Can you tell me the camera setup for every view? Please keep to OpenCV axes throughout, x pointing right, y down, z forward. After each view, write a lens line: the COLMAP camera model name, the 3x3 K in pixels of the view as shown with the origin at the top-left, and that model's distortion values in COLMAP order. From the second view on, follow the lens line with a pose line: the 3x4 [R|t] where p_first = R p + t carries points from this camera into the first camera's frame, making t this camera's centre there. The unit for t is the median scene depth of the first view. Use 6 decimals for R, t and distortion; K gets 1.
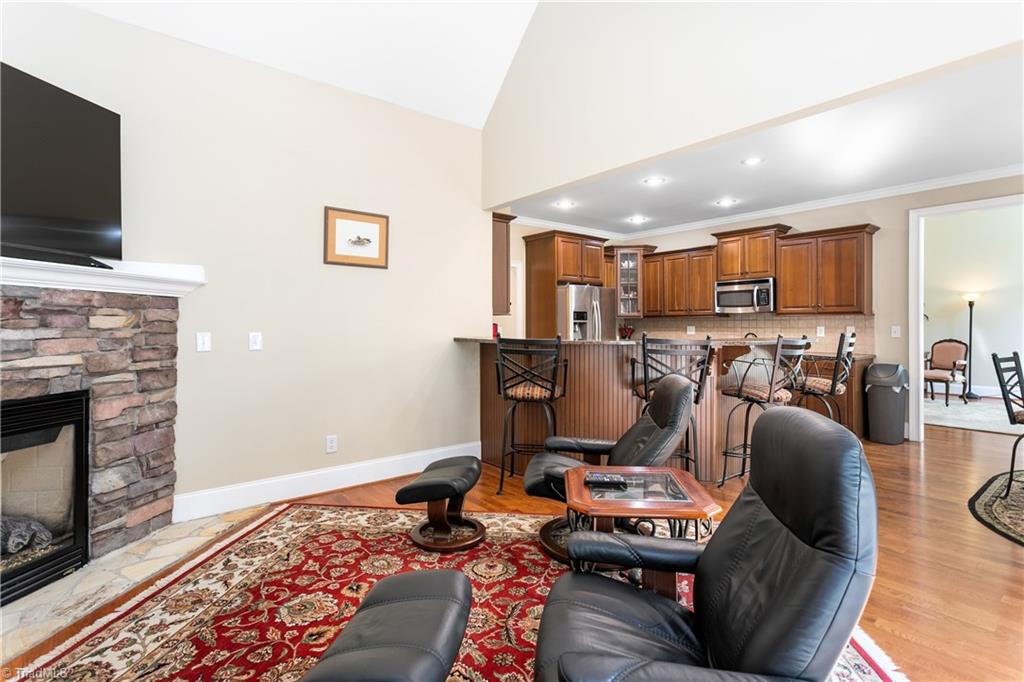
lens RADIAL K [[493.5, 0, 498.1], [0, 493.5, 321.7], [0, 0, 1]] dist [0.001730, 0.000664]
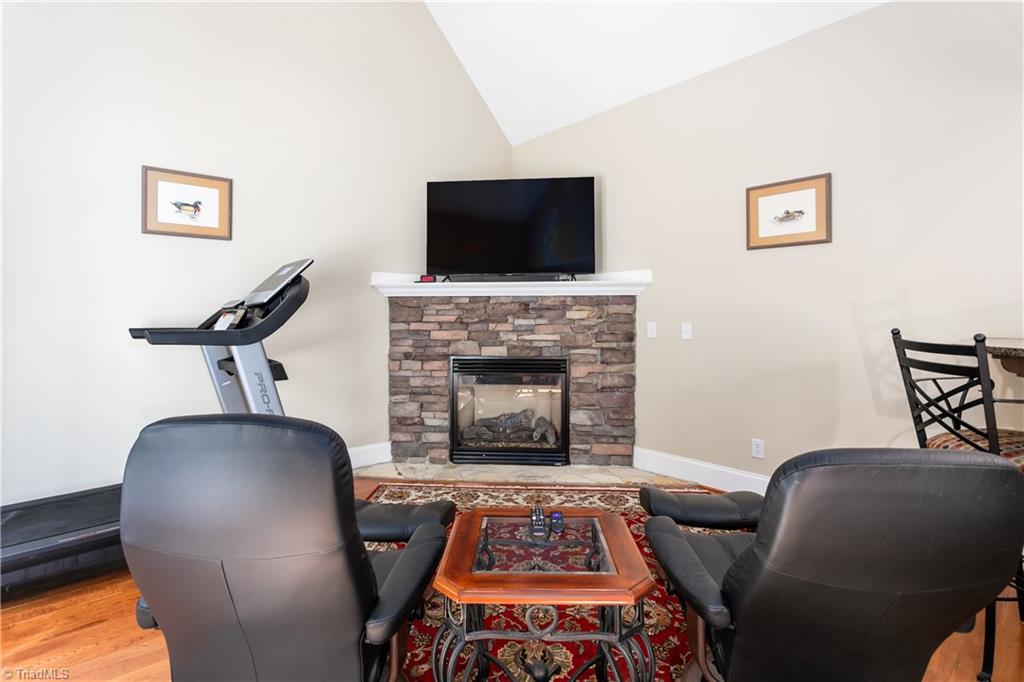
lens RADIAL K [[493.5, 0, 518.6], [0, 493.5, 305.4], [0, 0, 1]] dist [0.001730, 0.000664]
pose [[0.080362, -0.024371, -0.996468, 0.529522], [0.008053, 0.999684, -0.023800, 0.004606], [0.996733, -0.006112, 0.080533, 0.489855]]
